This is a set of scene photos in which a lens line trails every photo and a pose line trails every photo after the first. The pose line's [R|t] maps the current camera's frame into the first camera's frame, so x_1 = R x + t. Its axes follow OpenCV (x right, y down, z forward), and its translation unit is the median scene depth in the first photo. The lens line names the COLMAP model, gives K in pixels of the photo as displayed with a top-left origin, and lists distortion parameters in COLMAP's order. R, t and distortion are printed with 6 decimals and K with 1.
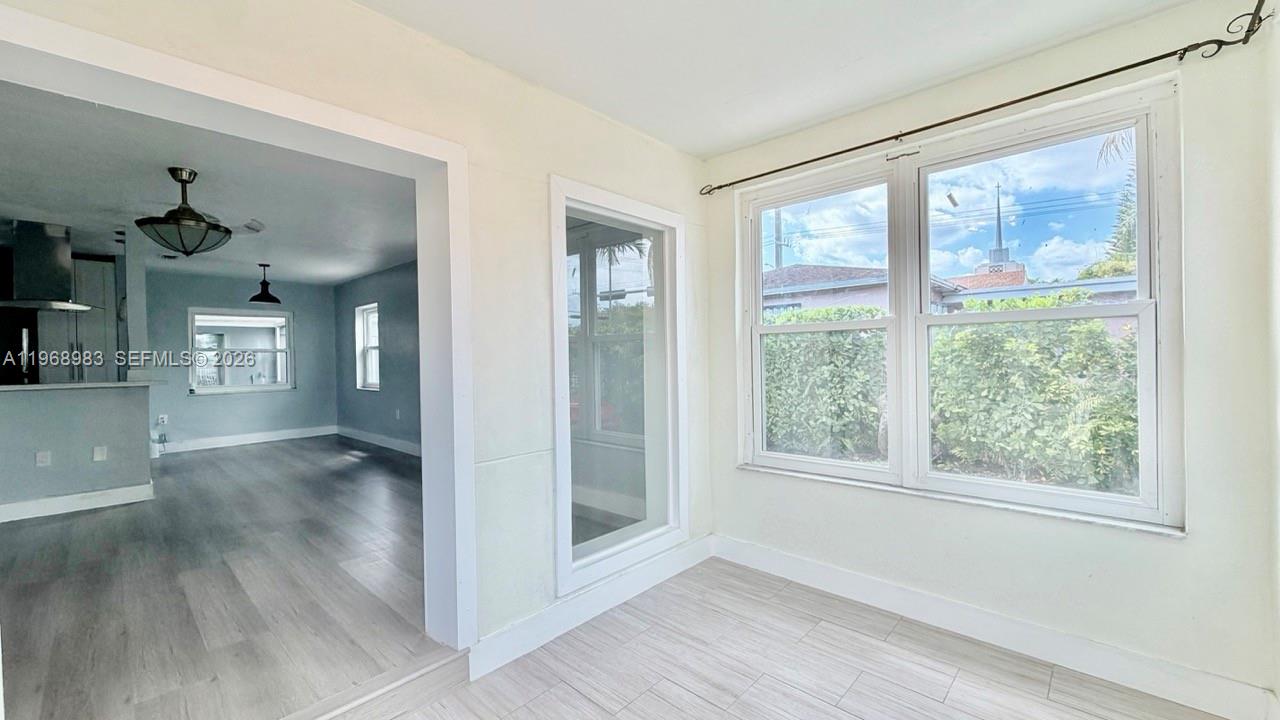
lens RADIAL K [[507.6, 0, 632.8], [0, 507.6, 358.1], [0, 0, 1]] dist [0.000643, -0.000531]
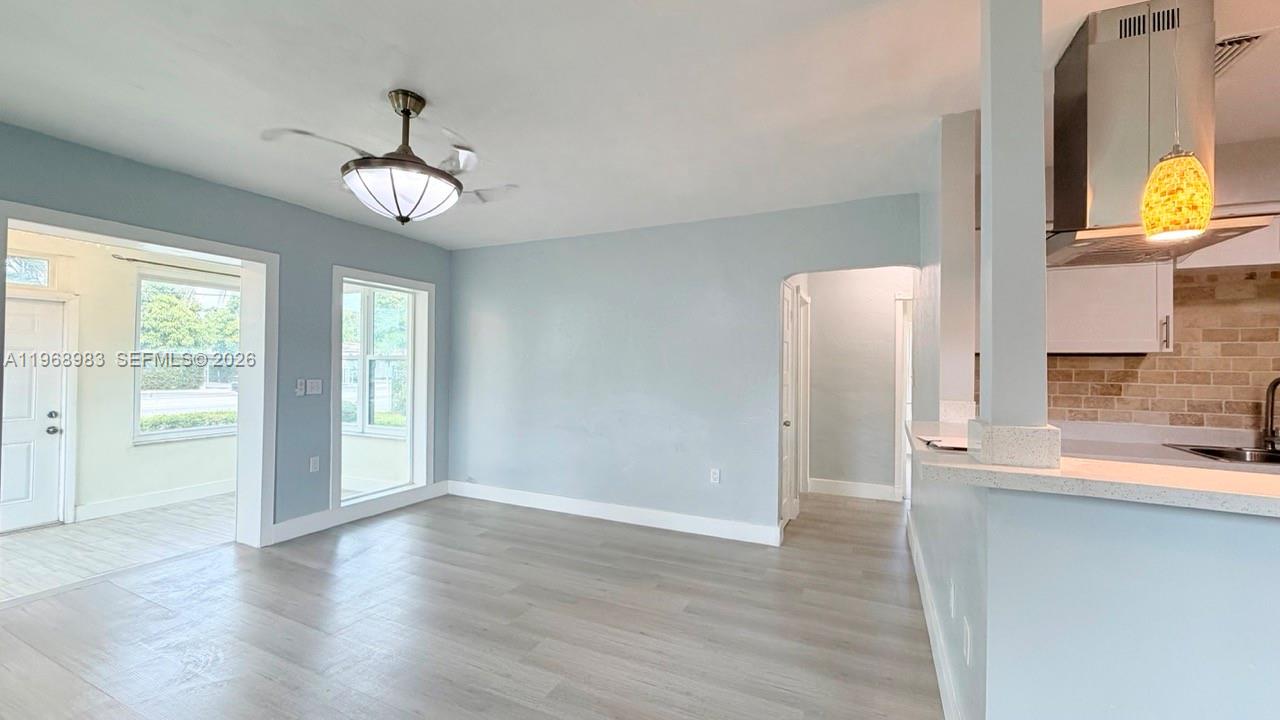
lens RADIAL K [[507.6, 0, 634.8], [0, 507.6, 358.2], [0, 0, 1]] dist [0.000643, -0.000531]
pose [[-0.948163, 0.001765, -0.317780, -1.178679], [0.004155, 0.999968, -0.006842, -0.022974], [0.317758, -0.007807, -0.948140, 2.127818]]
